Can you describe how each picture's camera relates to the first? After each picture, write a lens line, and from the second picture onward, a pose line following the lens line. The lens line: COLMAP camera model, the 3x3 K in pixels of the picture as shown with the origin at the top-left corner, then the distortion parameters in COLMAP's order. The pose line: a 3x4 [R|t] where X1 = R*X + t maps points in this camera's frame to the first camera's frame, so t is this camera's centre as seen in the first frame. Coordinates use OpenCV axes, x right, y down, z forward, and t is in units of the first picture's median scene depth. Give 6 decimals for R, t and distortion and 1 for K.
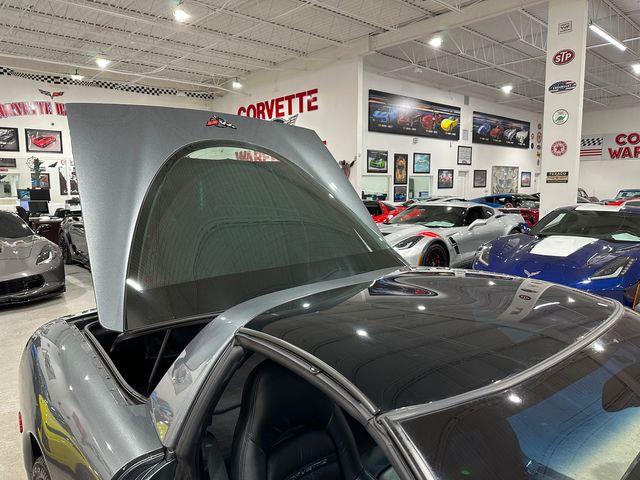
lens RADIAL K [[451.4, 0, 322.5], [0, 451.4, 242.6], [0, 0, 1]] dist [0.033879, -0.041951]
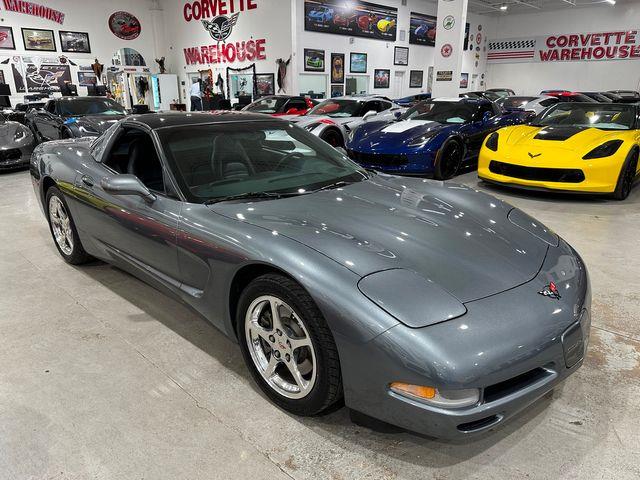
lens RADIAL K [[451.4, 0, 321.3], [0, 451.4, 238.3], [0, 0, 1]] dist [0.033879, -0.041951]
pose [[0.998256, -0.011656, 0.057873, 0.067074], [0.000222, 0.981047, 0.193768, 0.027666], [-0.059035, -0.193418, 0.979339, -0.149222]]
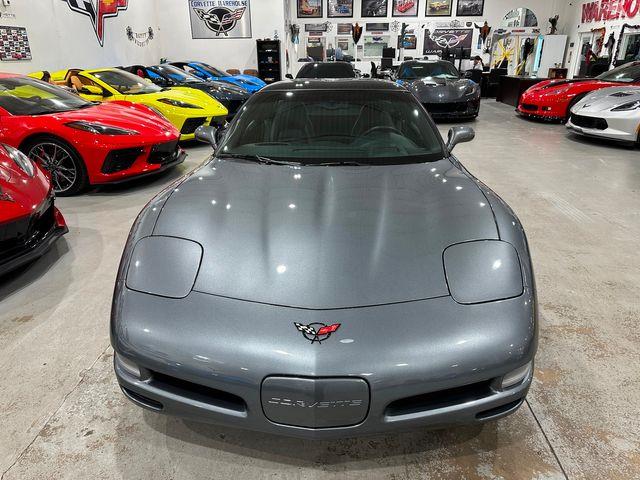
lens RADIAL K [[451.4, 0, 317.5], [0, 451.4, 236.5], [0, 0, 1]] dist [0.033879, -0.041951]
pose [[0.689062, 0.276128, -0.670036, 0.210676], [-0.088034, 0.949612, 0.300810, 0.016595], [0.719336, -0.148290, 0.678650, -0.089383]]
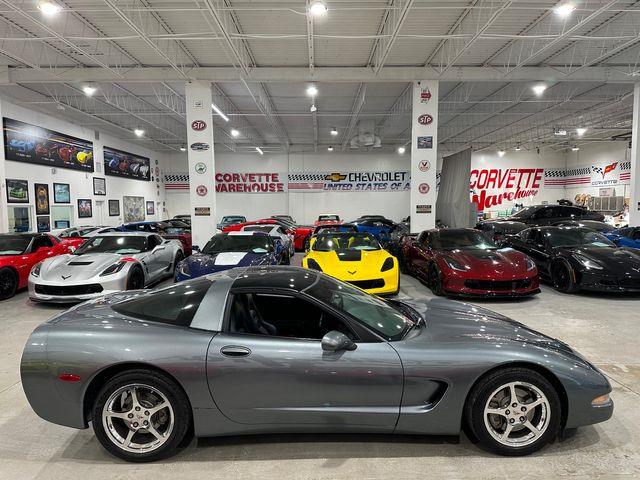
lens RADIAL K [[451.4, 0, 316.3], [0, 451.4, 247.2], [0, 0, 1]] dist [0.033879, -0.041951]
pose [[0.679667, -0.064032, 0.730721, -0.152618], [0.093811, 0.995590, -0.000014, -0.002067], [-0.727497, 0.068559, 0.682677, -0.106624]]
